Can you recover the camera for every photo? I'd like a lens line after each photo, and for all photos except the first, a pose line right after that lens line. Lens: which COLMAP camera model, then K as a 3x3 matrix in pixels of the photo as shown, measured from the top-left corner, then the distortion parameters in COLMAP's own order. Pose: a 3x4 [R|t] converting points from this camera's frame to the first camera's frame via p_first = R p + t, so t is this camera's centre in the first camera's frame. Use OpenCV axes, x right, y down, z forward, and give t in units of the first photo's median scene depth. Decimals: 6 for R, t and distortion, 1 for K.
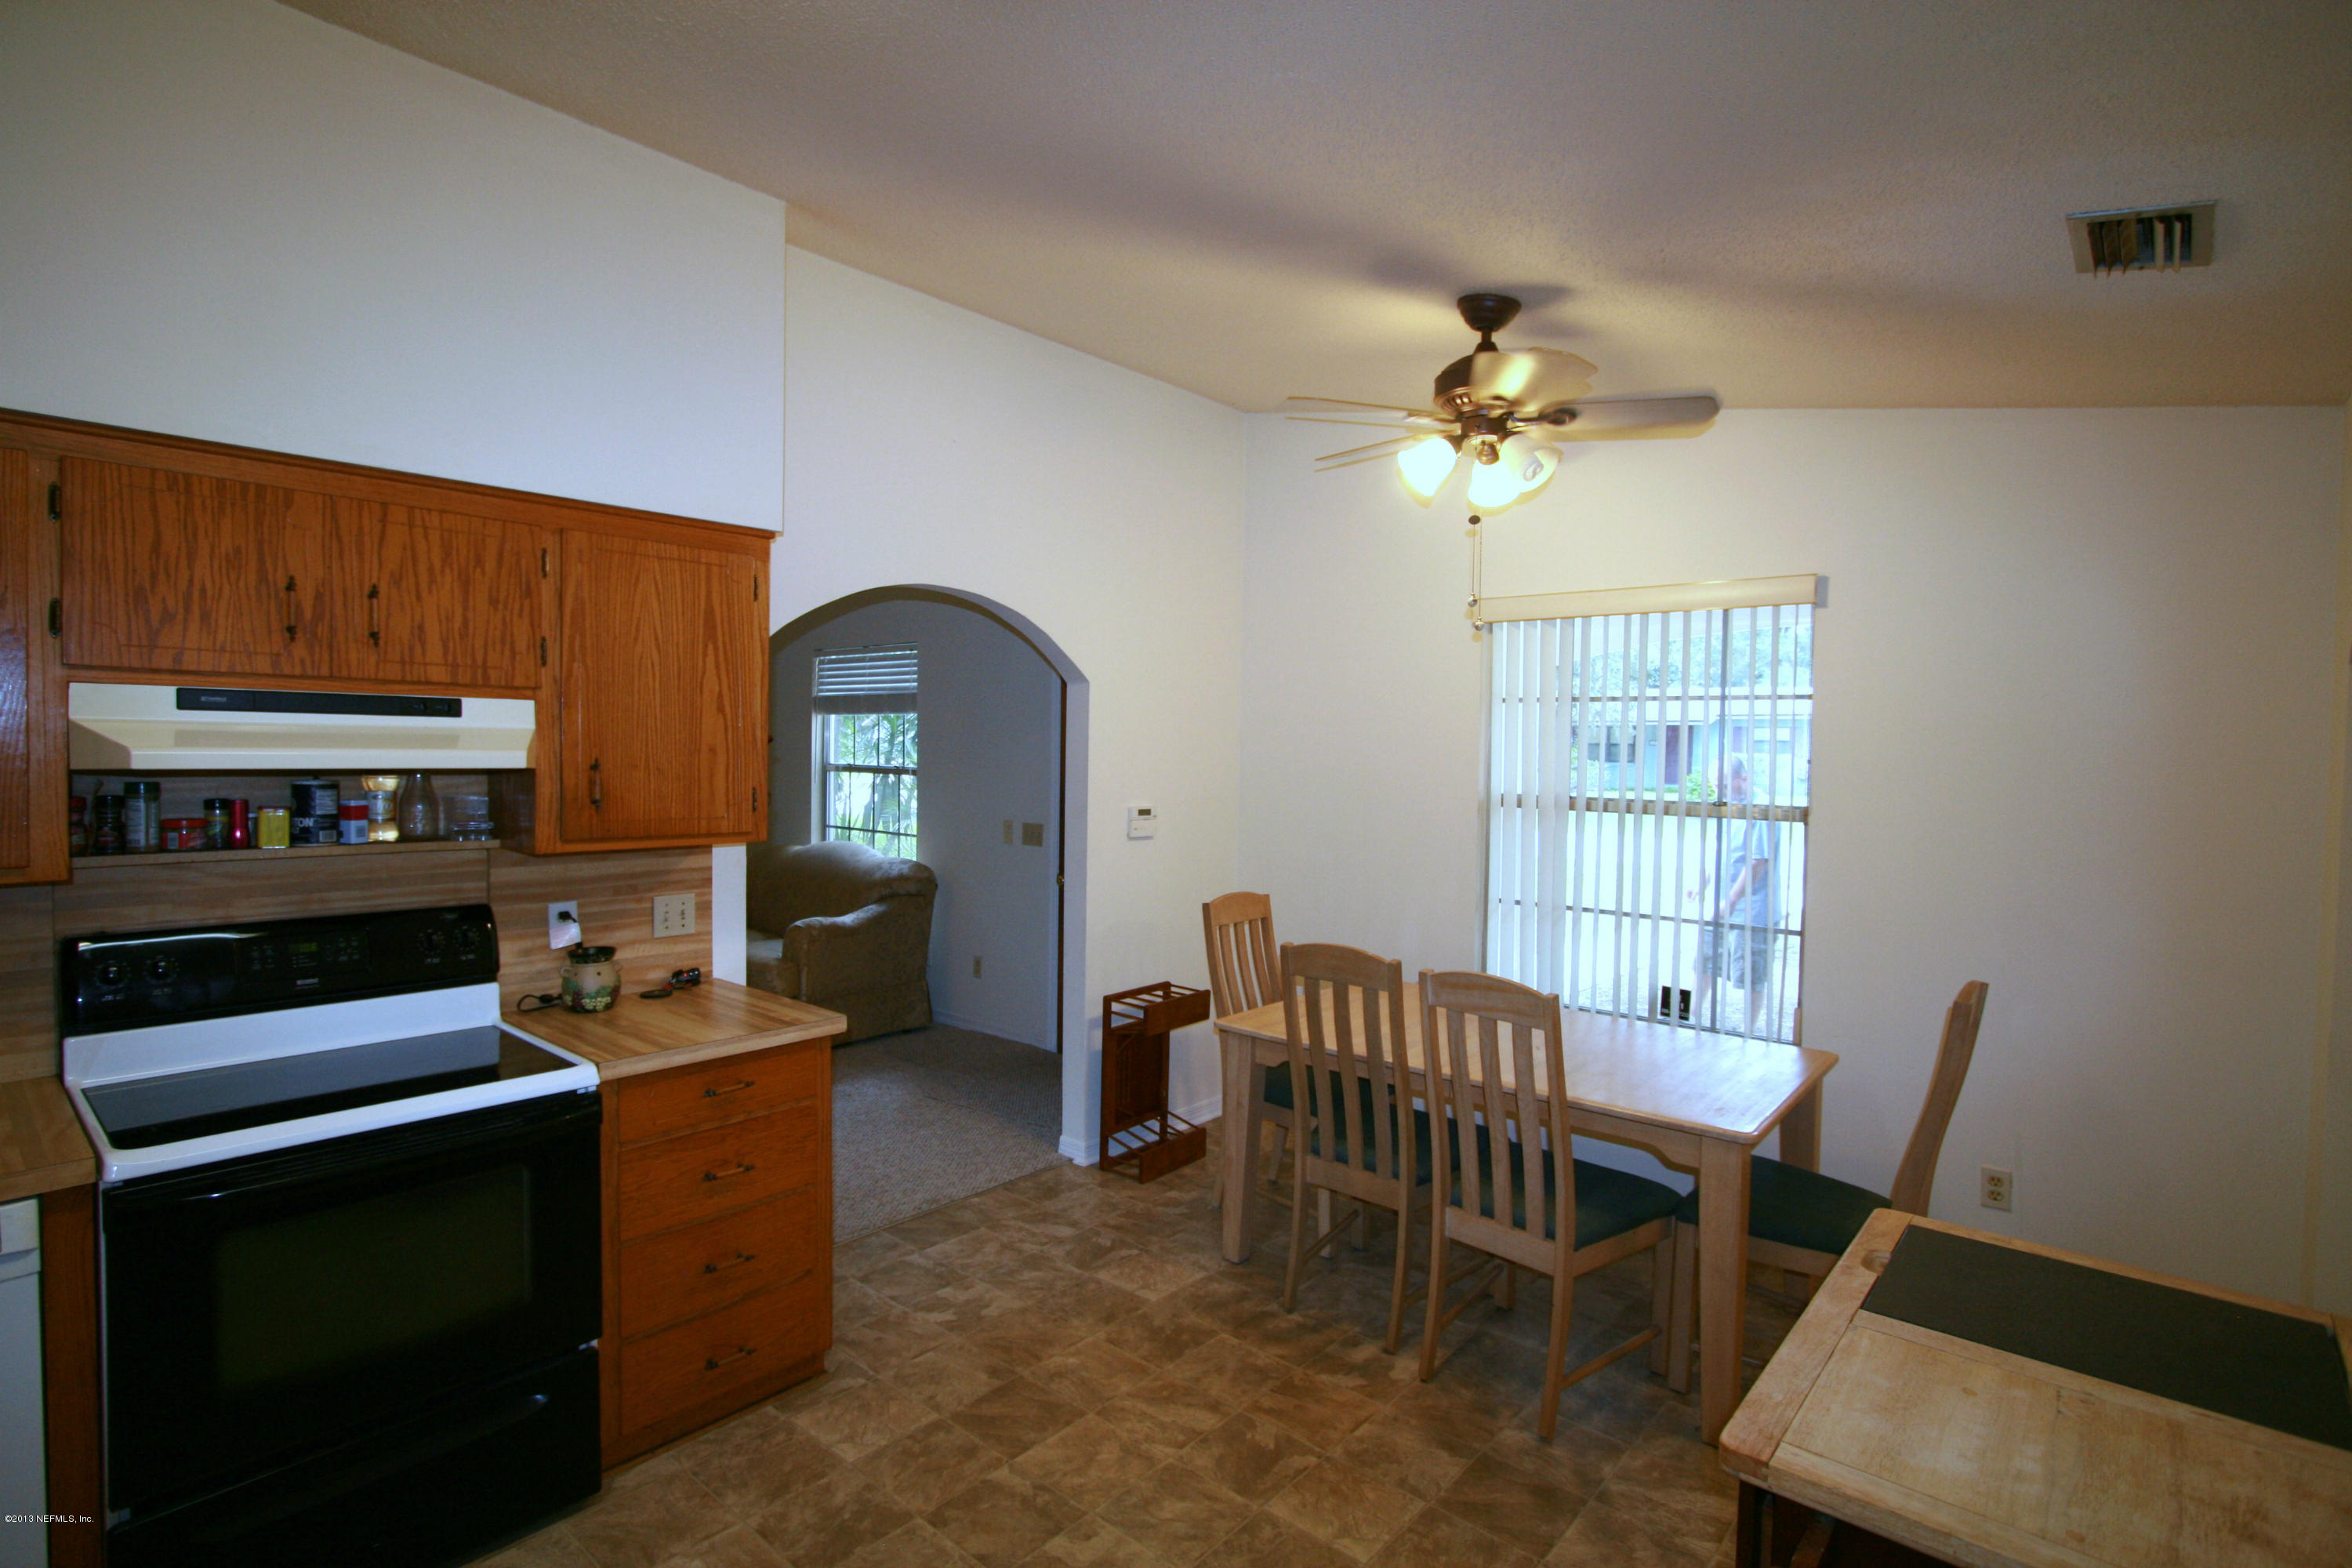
lens RADIAL K [[1140.6, 0, 1160.8], [0, 1140.6, 780.2], [0, 0, 1]] dist [-0.009401, 0.001198]
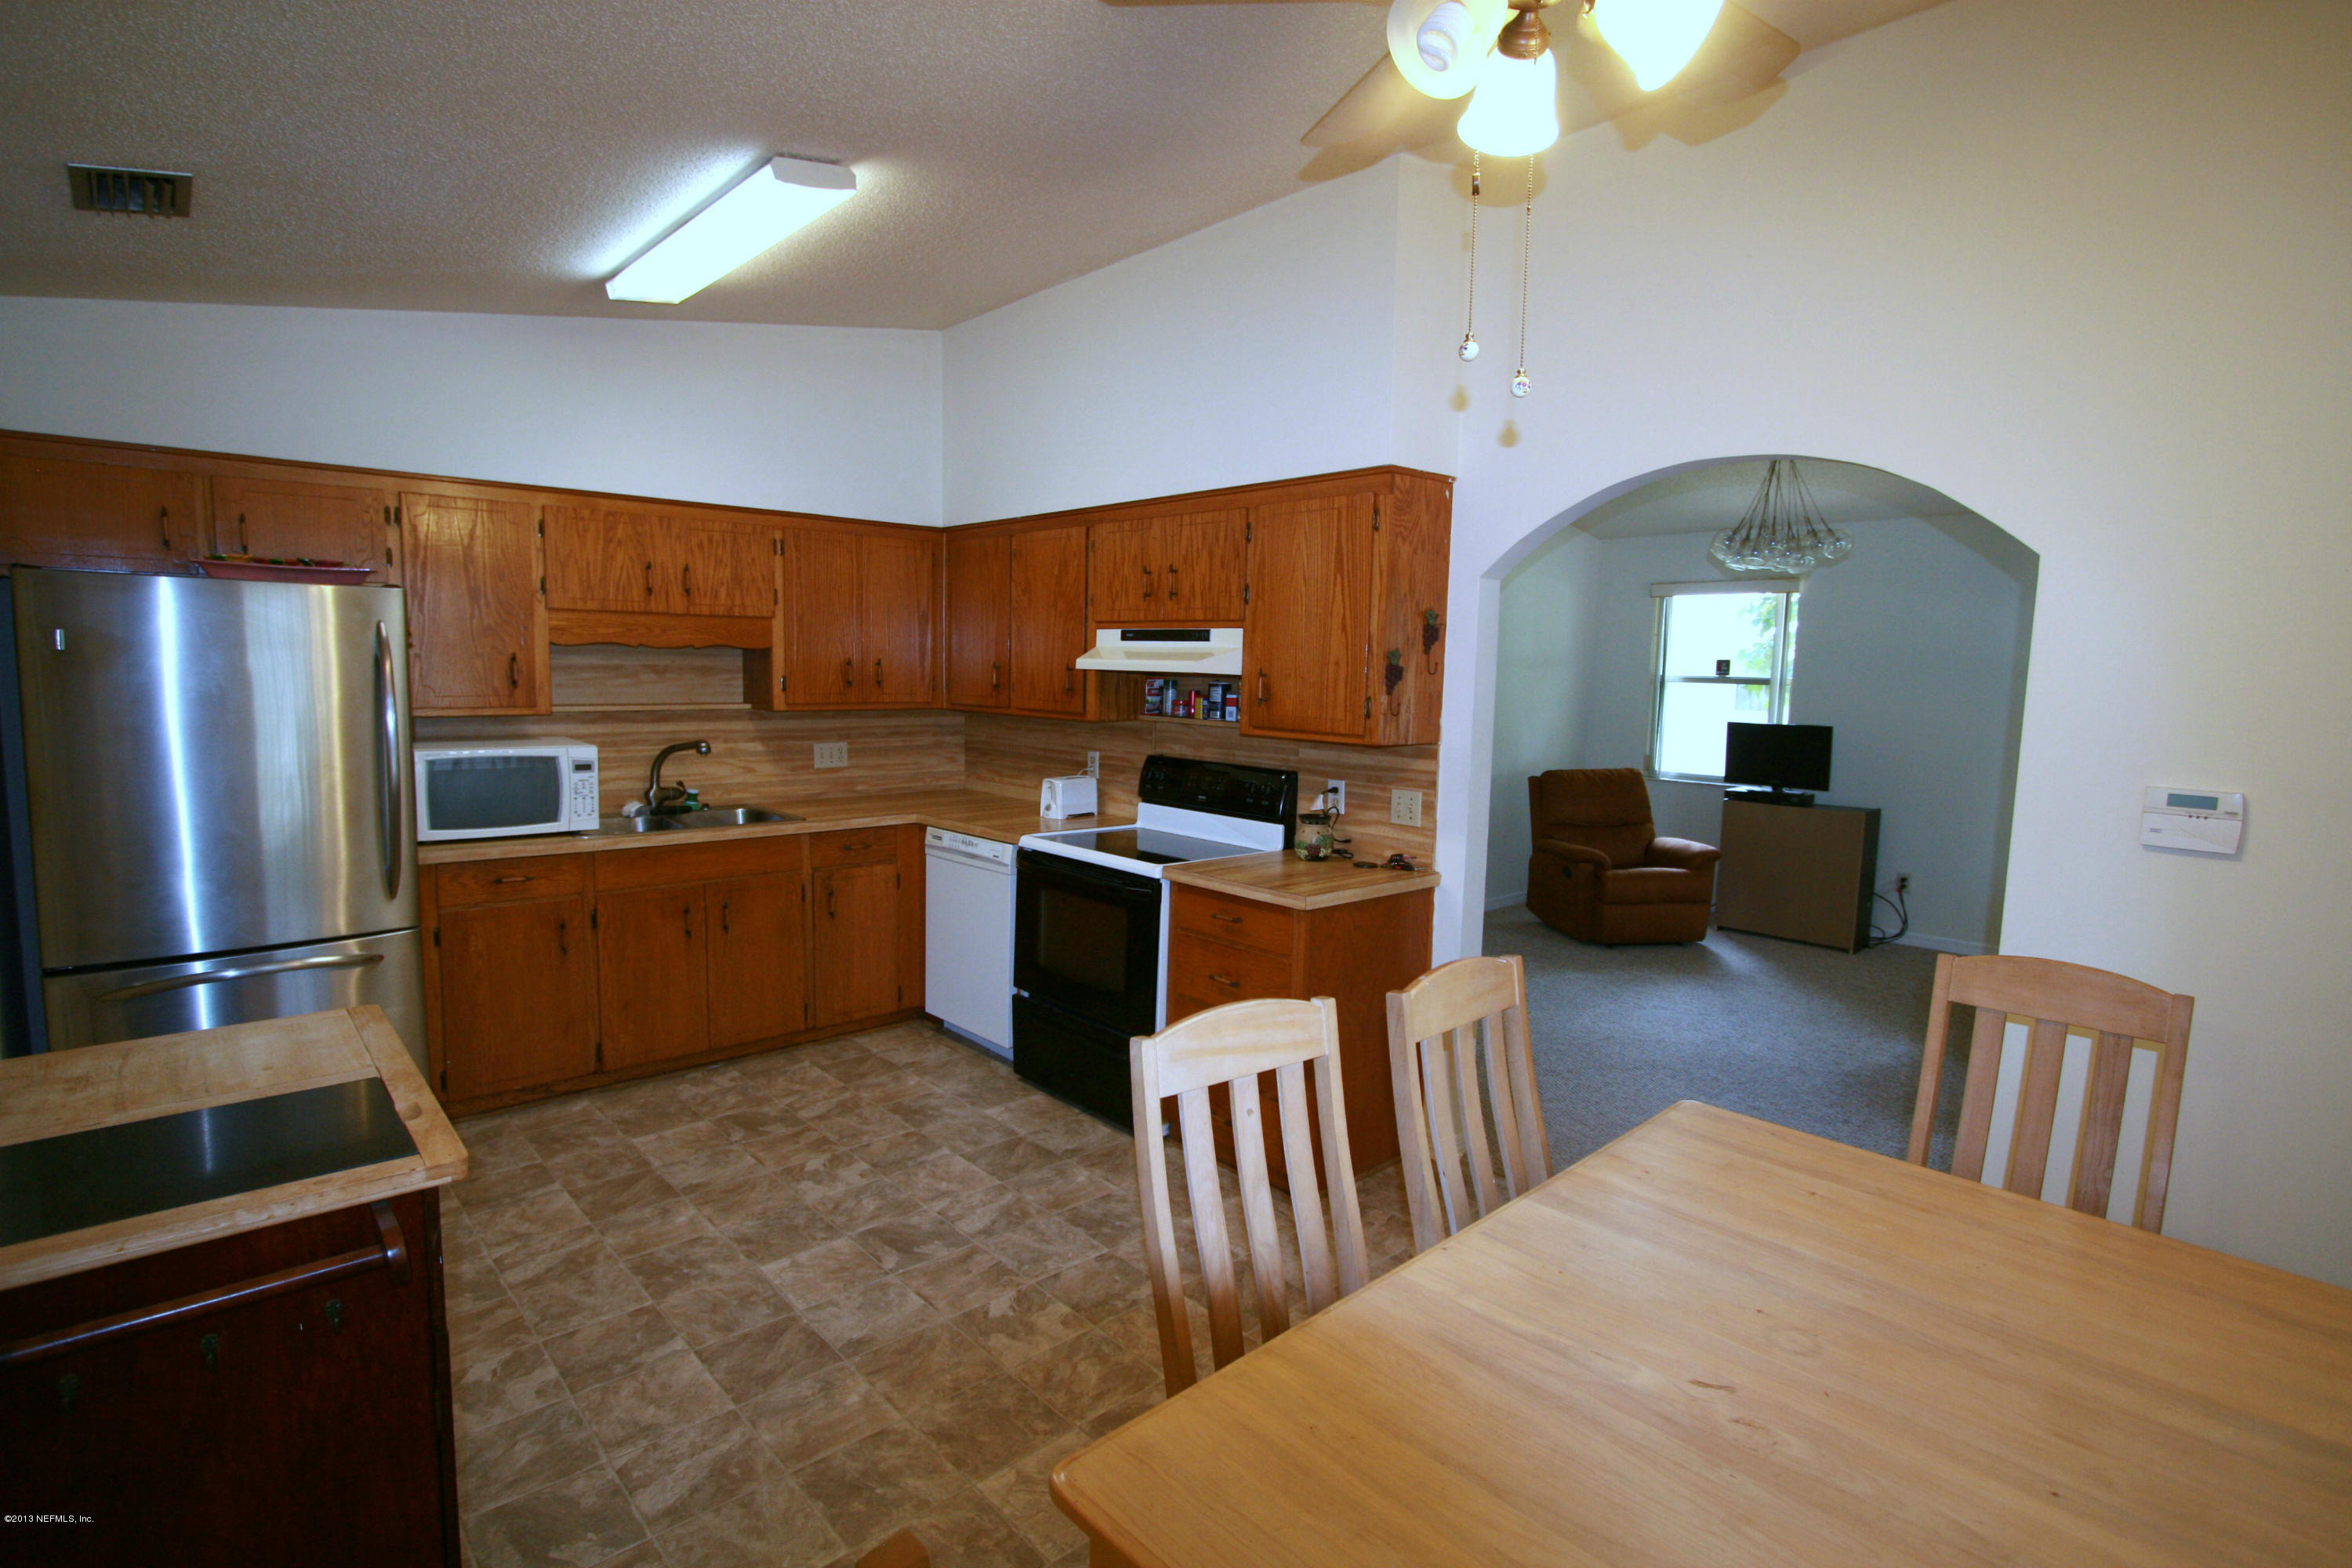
lens RADIAL K [[1140.6, 0, 1160.8], [0, 1140.6, 780.2], [0, 0, 1]] dist [-0.009401, 0.001198]
pose [[-0.111649, 0.087864, -0.989856, 1.053551], [-0.051547, 0.994230, 0.094067, -0.010088], [0.992410, 0.061527, -0.106476, 1.202124]]
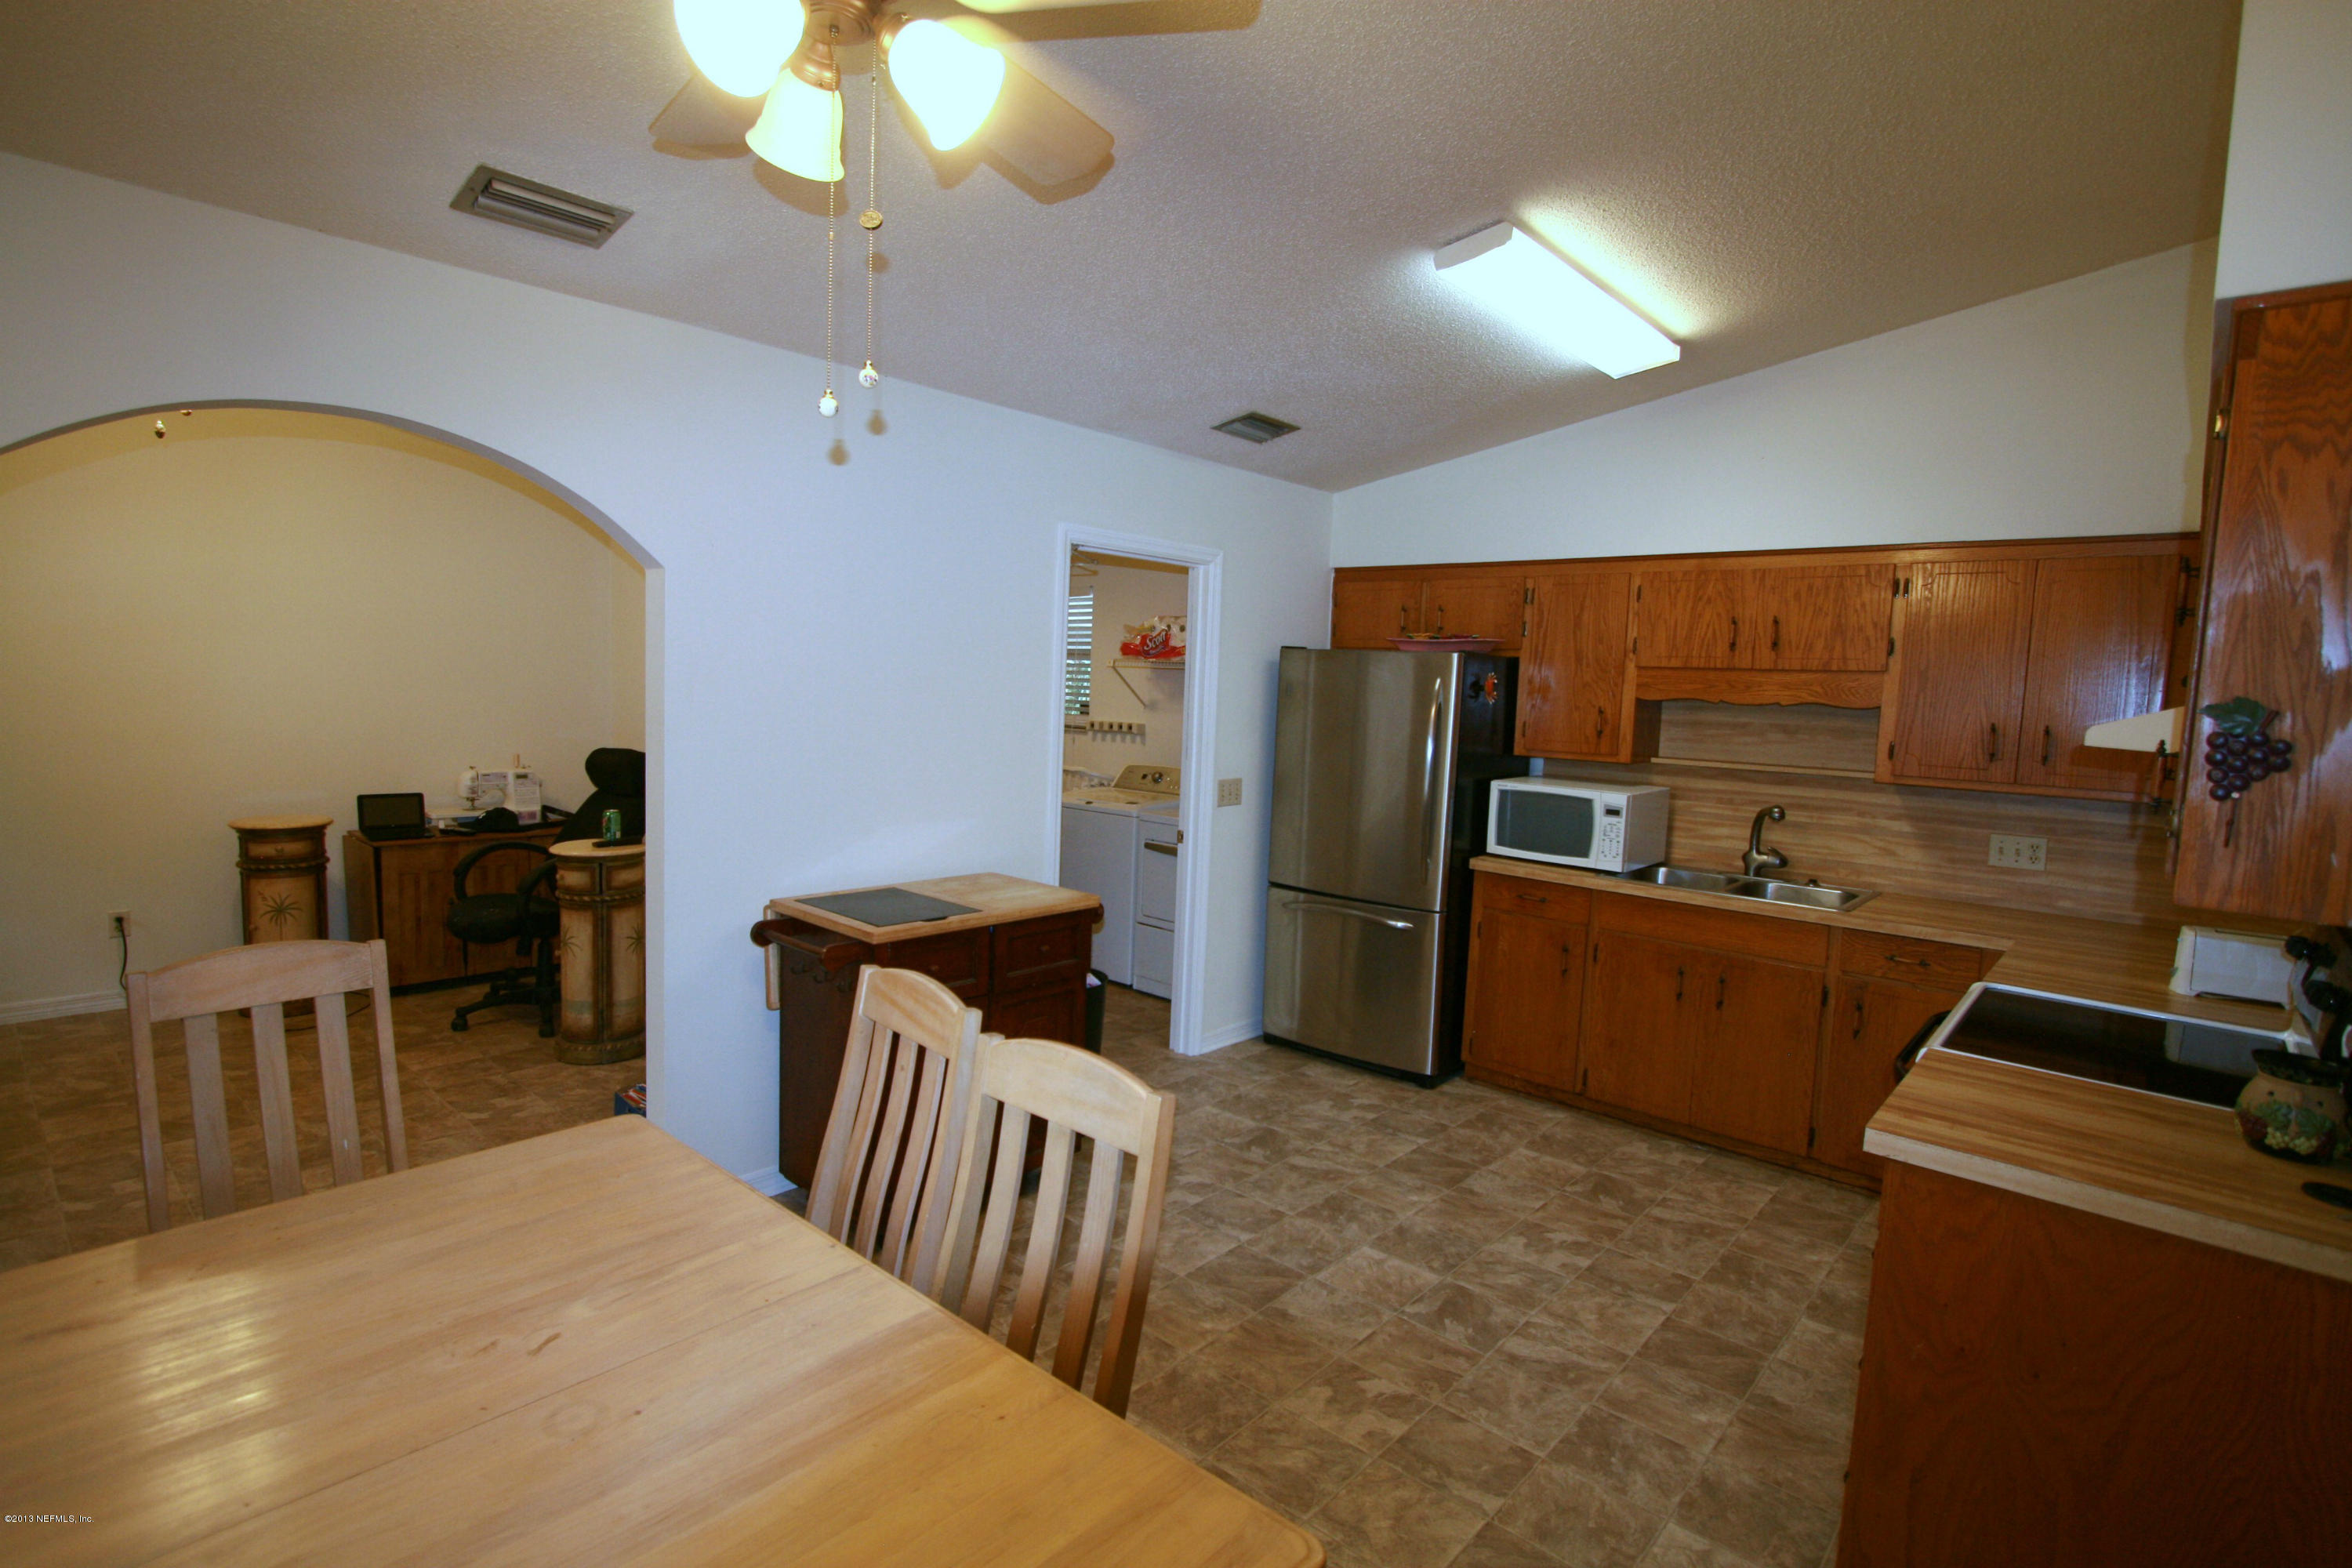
lens RADIAL K [[1140.6, 0, 1160.8], [0, 1140.6, 780.2], [0, 0, 1]] dist [-0.009401, 0.001198]
pose [[-0.998631, -0.052015, 0.005608, 0.354875], [-0.051015, 0.991943, 0.115962, -0.043148], [-0.011595, 0.115518, -0.993238, 1.829775]]
